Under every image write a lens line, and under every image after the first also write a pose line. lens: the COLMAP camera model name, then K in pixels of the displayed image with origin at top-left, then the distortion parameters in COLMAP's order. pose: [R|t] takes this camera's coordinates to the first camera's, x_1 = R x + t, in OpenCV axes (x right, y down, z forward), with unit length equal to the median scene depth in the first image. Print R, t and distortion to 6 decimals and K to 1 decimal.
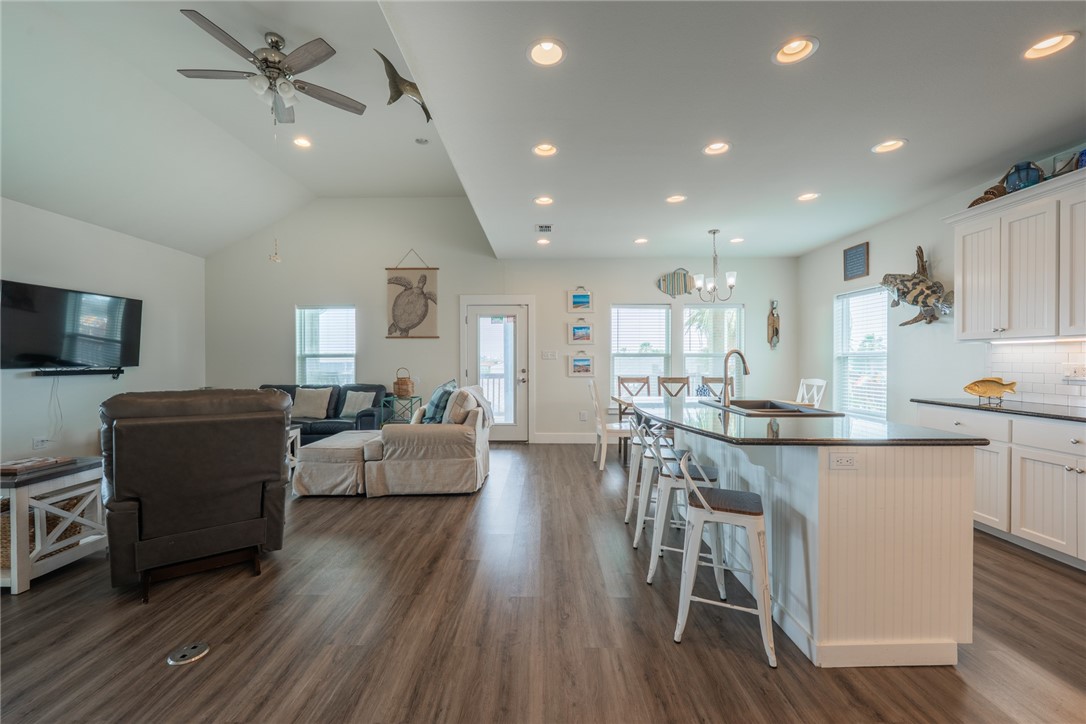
lens RADIAL K [[443.7, 0, 536.5], [0, 443.7, 363.6], [0, 0, 1]] dist [-0.007698, -0.000367]
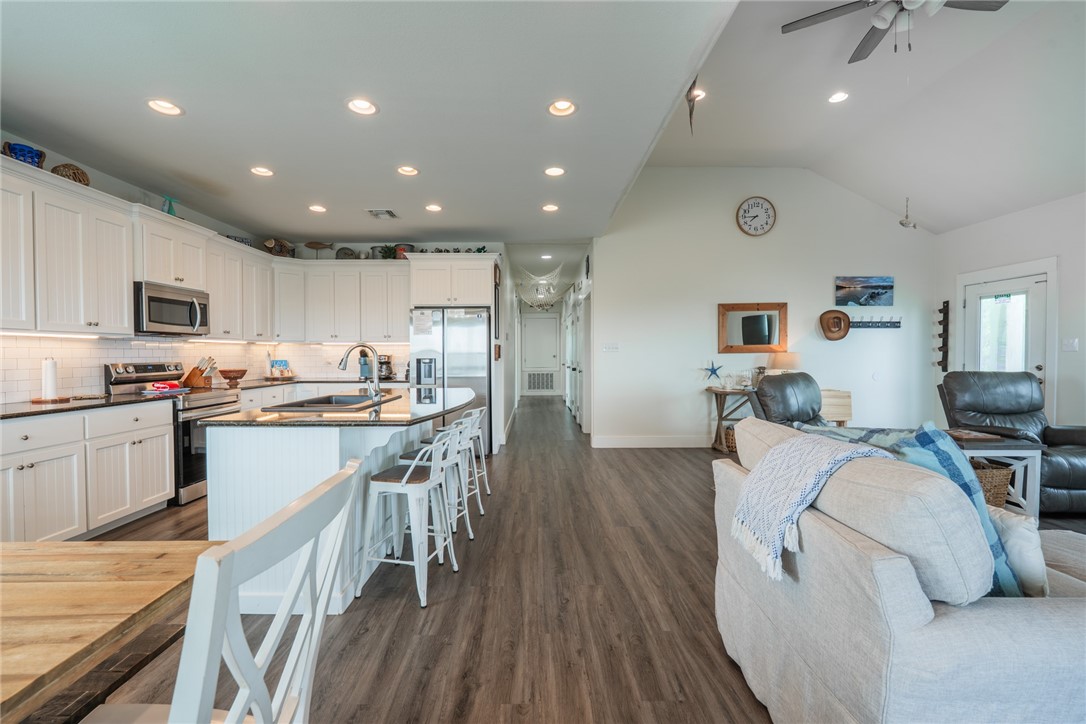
lens RADIAL K [[452.8, 0, 536.3], [0, 452.8, 363.7], [0, 0, 1]] dist [-0.012449, -0.000035]
pose [[-0.999803, 0.002731, -0.019661, 0.077628], [0.002114, 0.999508, 0.031309, -0.013900], [0.019737, 0.031262, -0.999316, 1.669346]]
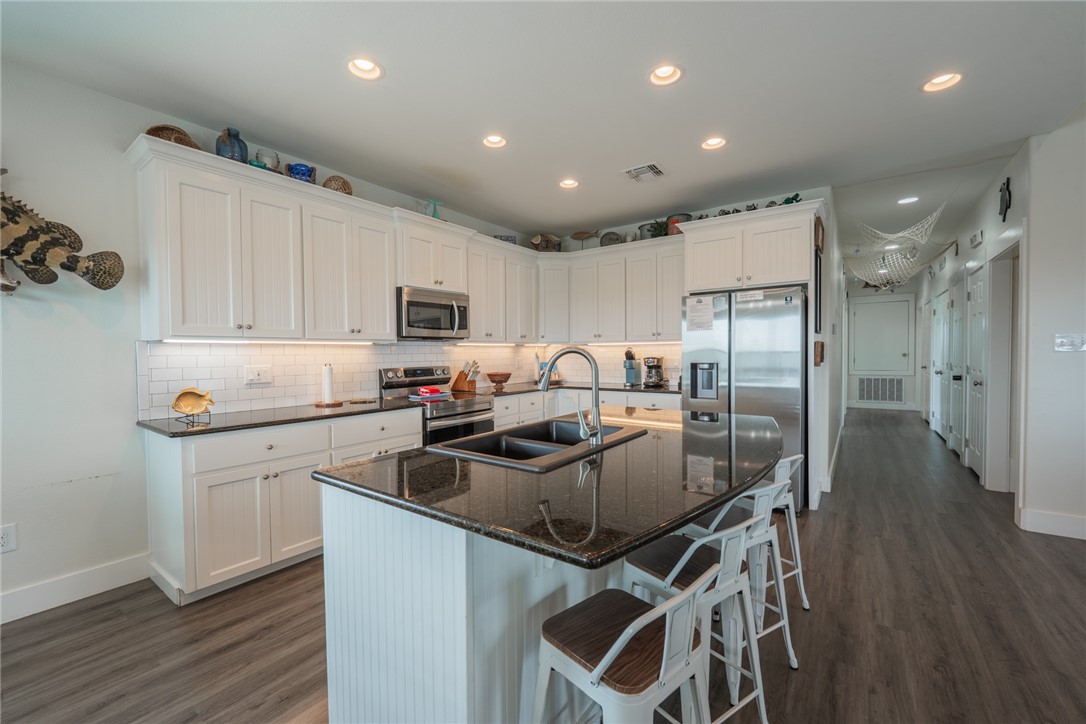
lens RADIAL K [[443.7, 0, 536.5], [0, 443.7, 363.6], [0, 0, 1]] dist [-0.007698, -0.000367]
pose [[-0.816958, -0.006139, 0.576665, 0.128394], [0.015610, 0.999342, 0.032754, -0.024903], [-0.576486, 0.035761, -0.816324, 1.267632]]
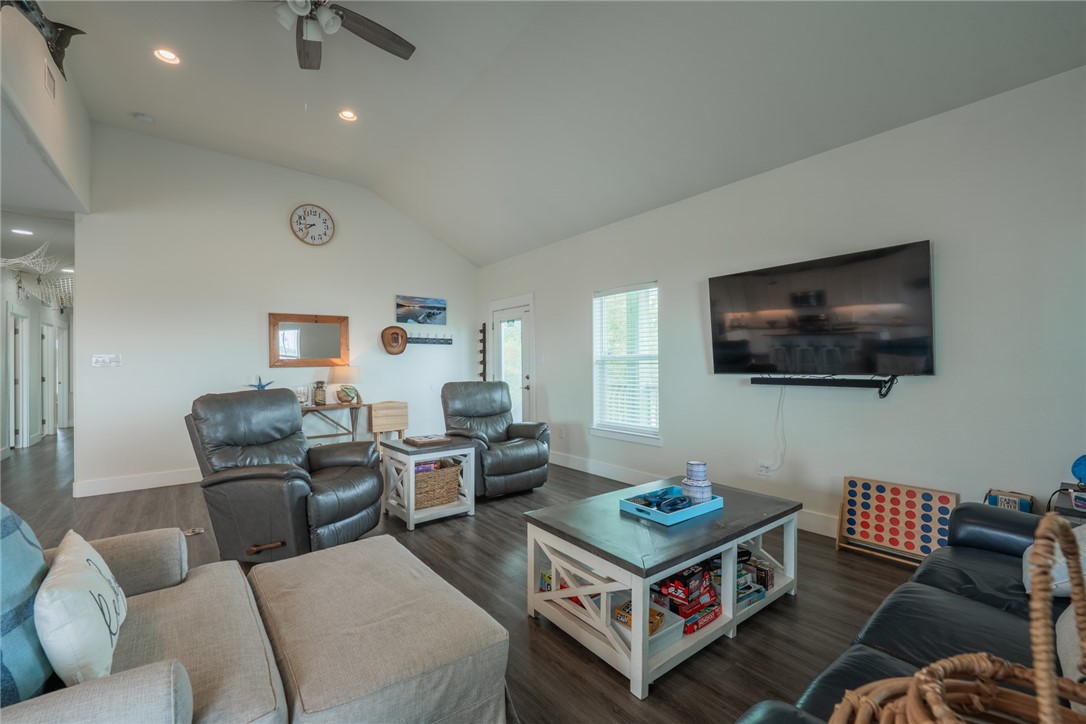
lens RADIAL K [[443.7, 0, 536.5], [0, 443.7, 363.6], [0, 0, 1]] dist [-0.007698, -0.000367]
pose [[-0.774017, 0.003768, -0.633154, -0.388064], [0.002038, 0.999992, 0.003459, -0.015752], [0.633162, 0.001387, -0.774018, 1.722176]]
